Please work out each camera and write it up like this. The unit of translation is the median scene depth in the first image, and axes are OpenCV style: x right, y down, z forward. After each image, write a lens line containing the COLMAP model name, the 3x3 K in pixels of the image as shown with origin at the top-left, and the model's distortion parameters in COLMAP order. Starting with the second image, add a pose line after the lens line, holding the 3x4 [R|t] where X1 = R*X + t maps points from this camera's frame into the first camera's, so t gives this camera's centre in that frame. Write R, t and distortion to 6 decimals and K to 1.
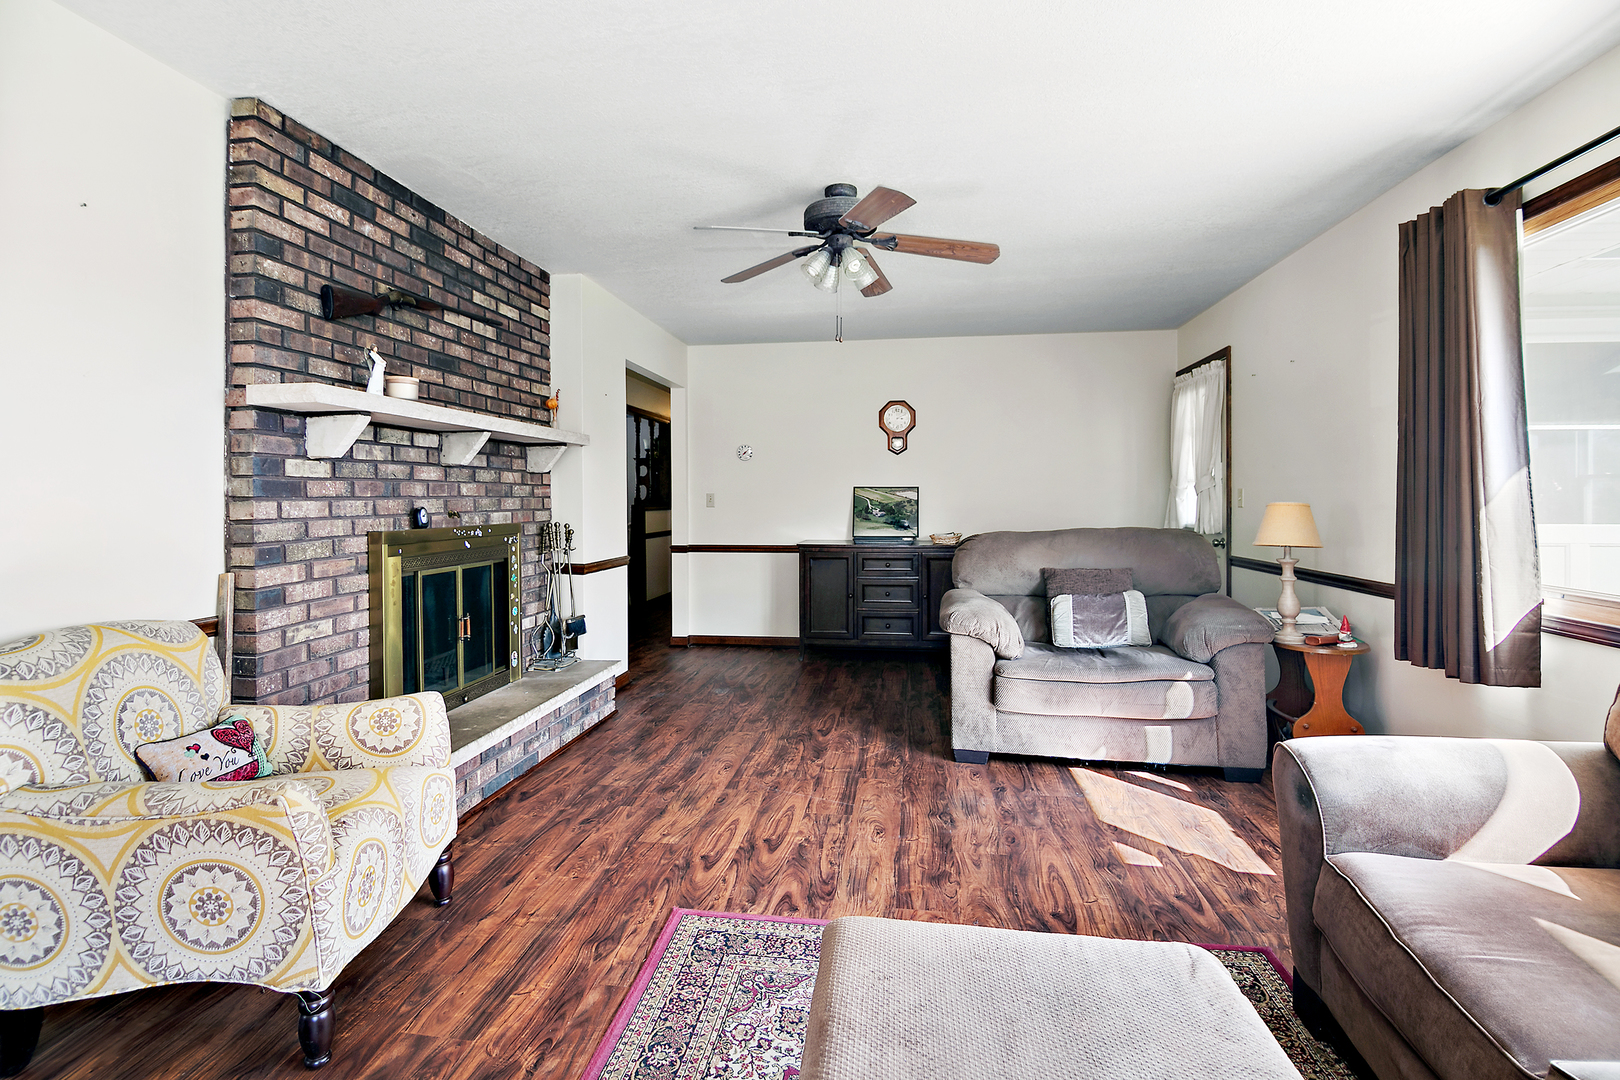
lens RADIAL K [[747.2, 0, 815.1], [0, 747.2, 505.5], [0, 0, 1]] dist [0.003189, -0.000786]
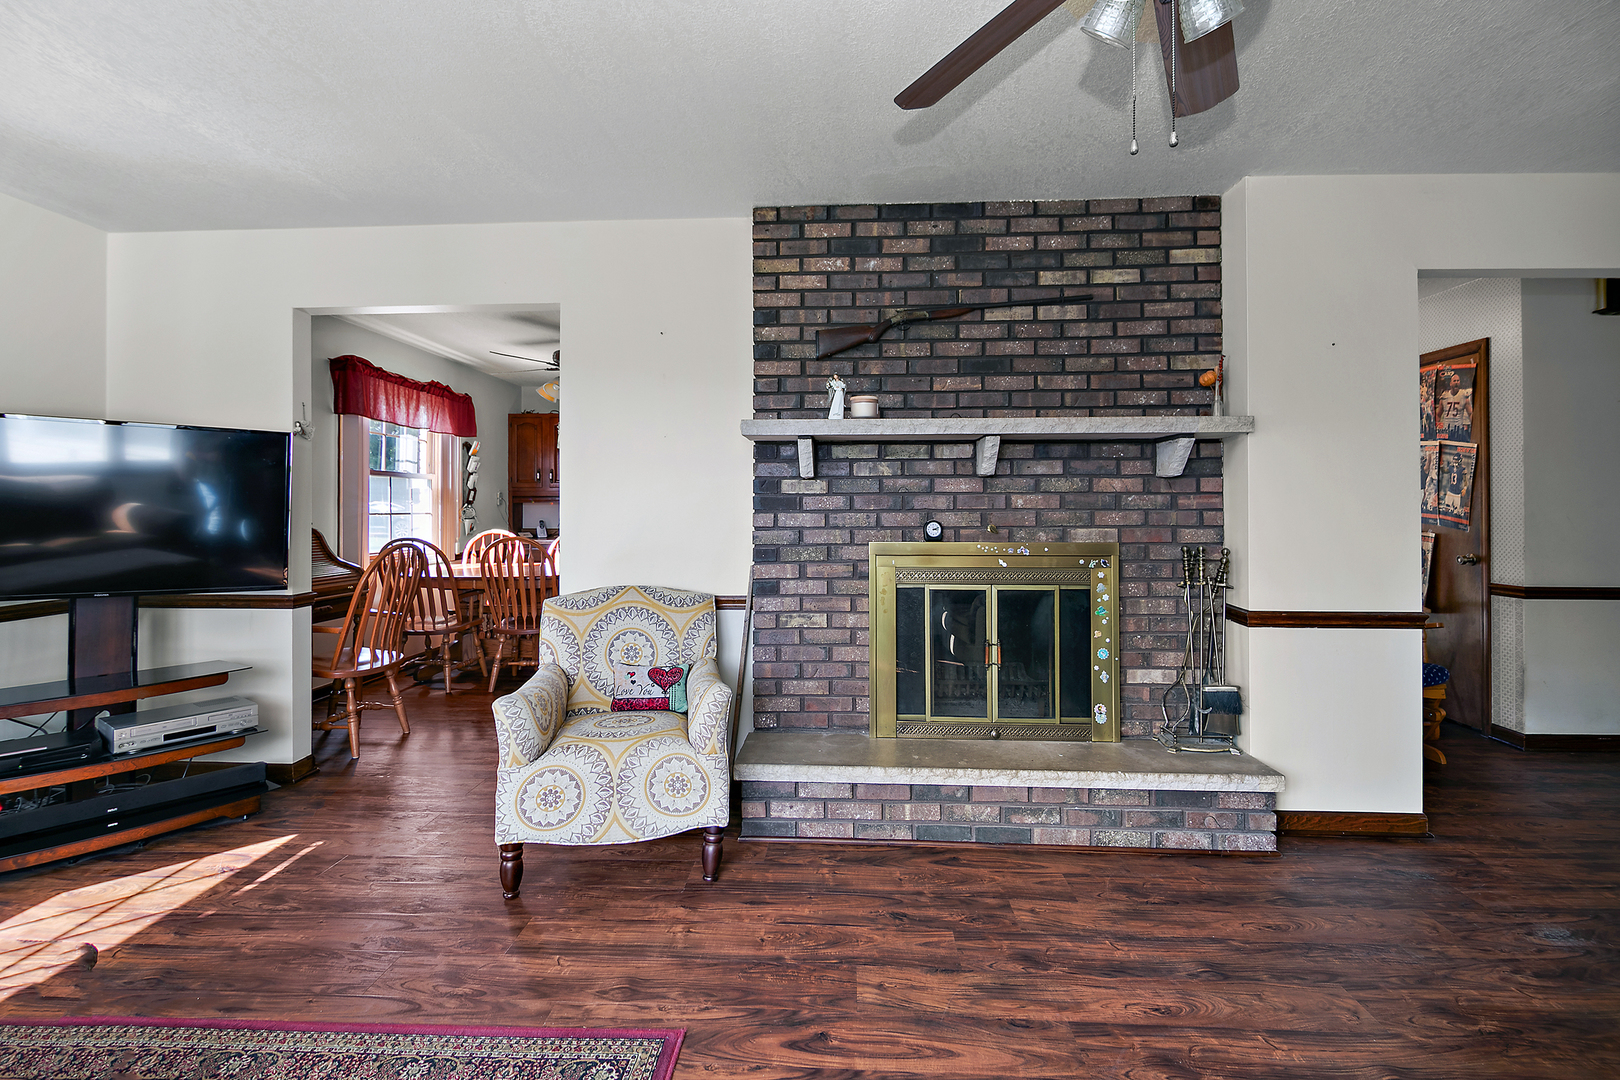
lens RADIAL K [[747.2, 0, 815.1], [0, 747.2, 505.5], [0, 0, 1]] dist [0.003189, -0.000786]
pose [[0.077344, 0.008000, -0.996972, 0.454059], [-0.009941, 0.999924, 0.007253, -0.023429], [0.996955, 0.009350, 0.077418, 0.784908]]
